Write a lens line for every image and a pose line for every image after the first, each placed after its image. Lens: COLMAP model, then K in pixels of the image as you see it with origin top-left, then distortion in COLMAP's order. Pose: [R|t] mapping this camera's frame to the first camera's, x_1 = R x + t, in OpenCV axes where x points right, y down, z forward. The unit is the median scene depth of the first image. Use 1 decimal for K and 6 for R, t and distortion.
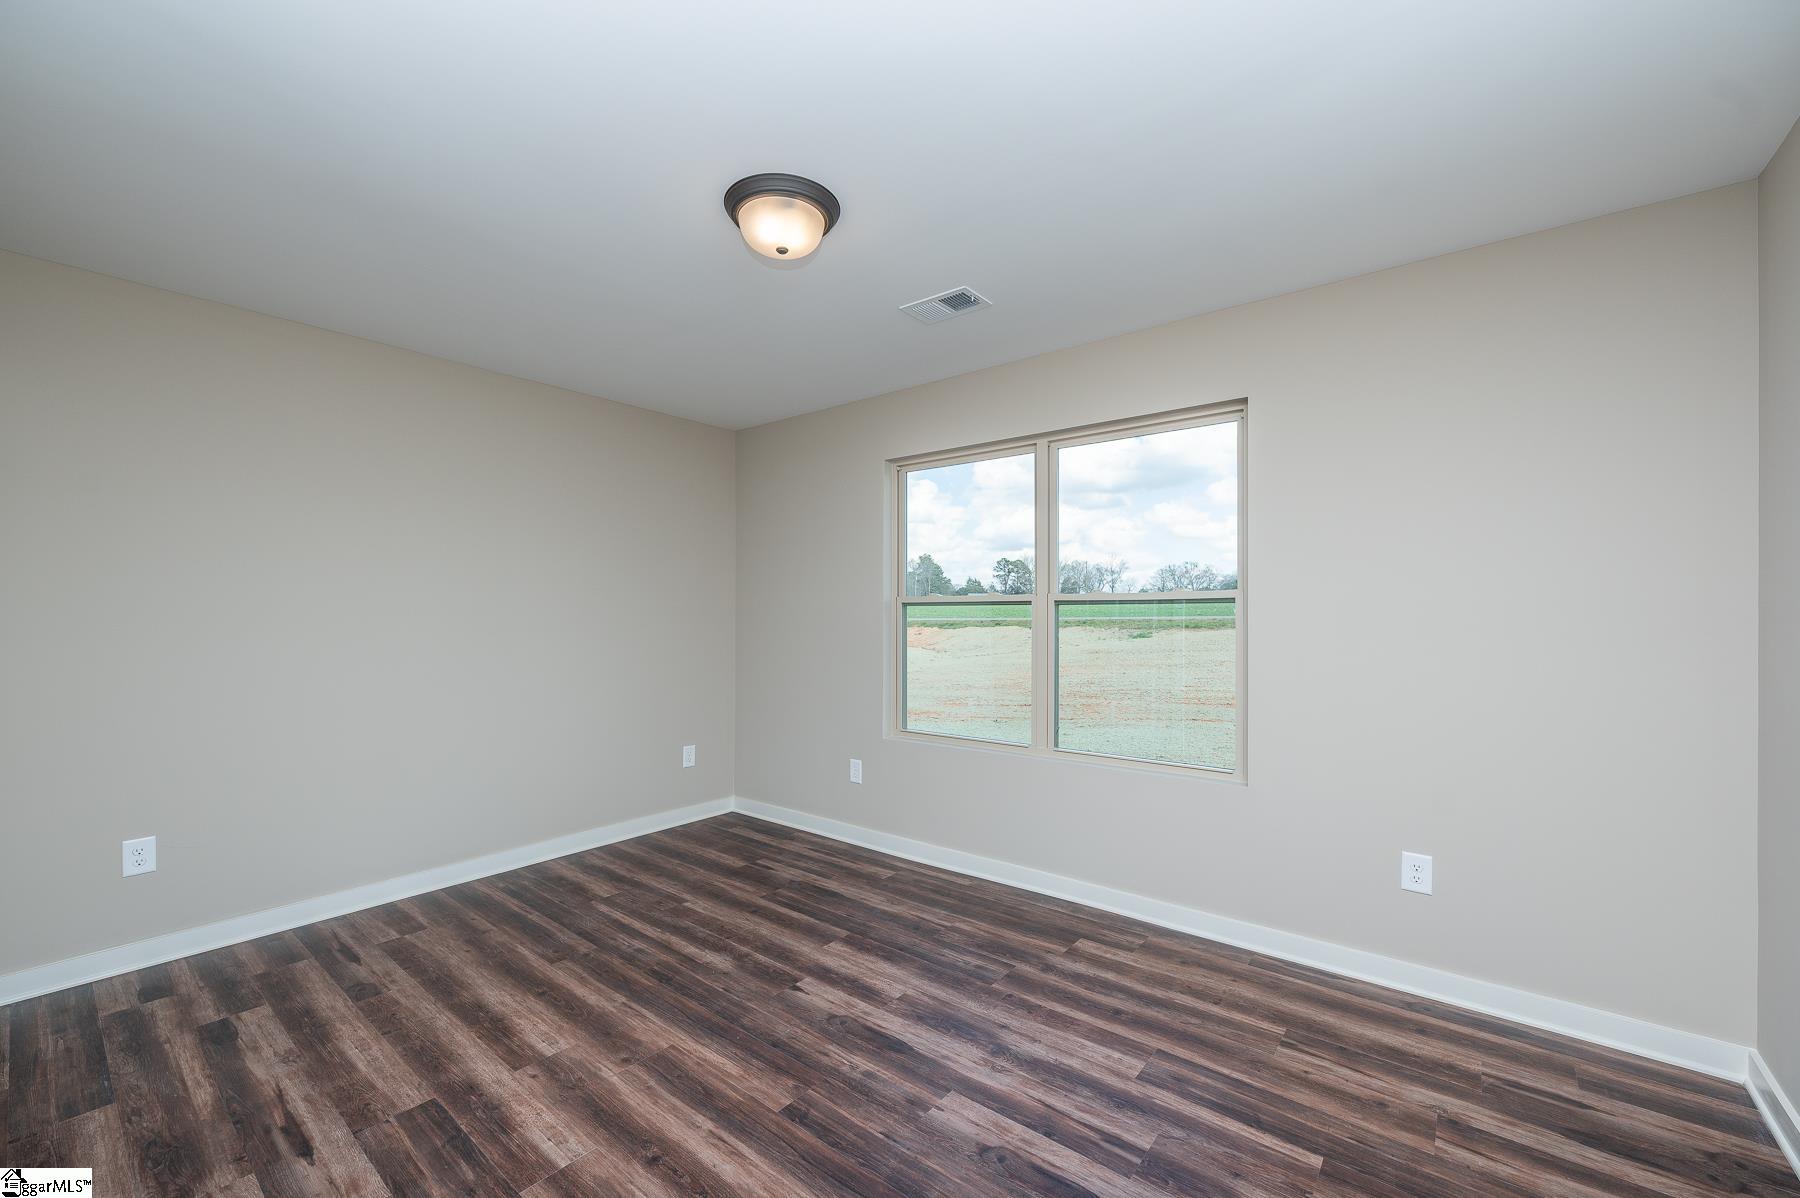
lens RADIAL K [[720.4, 0, 898.4], [0, 720.4, 602.6], [0, 0, 1]] dist [0.001032, 0.000243]
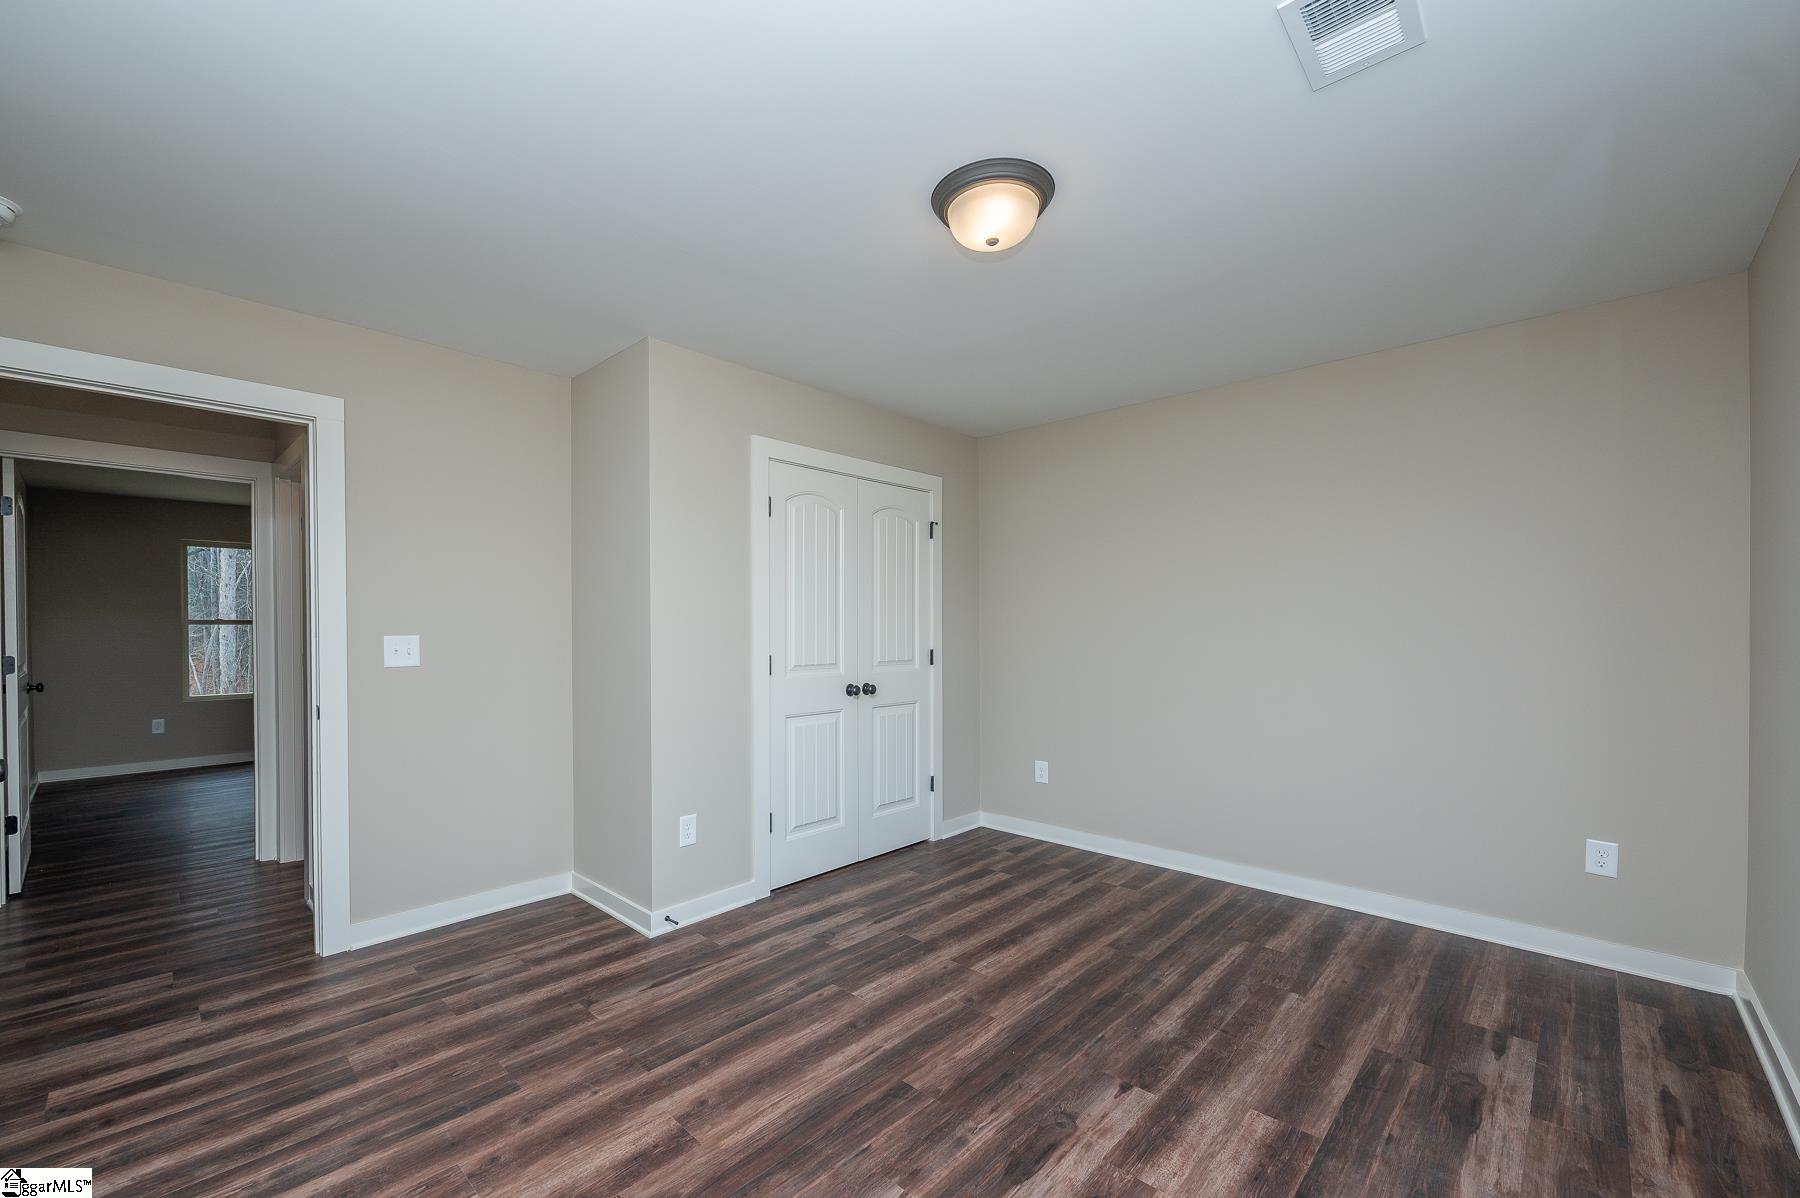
lens RADIAL K [[720.4, 0, 883.3], [0, 720.4, 642.1], [0, 0, 1]] dist [0.001032, 0.000243]
pose [[-0.074589, 0.021530, -0.996982, 0.652808], [0.019015, 0.999616, 0.020164, -0.005200], [0.997033, -0.017453, -0.074970, 0.732105]]
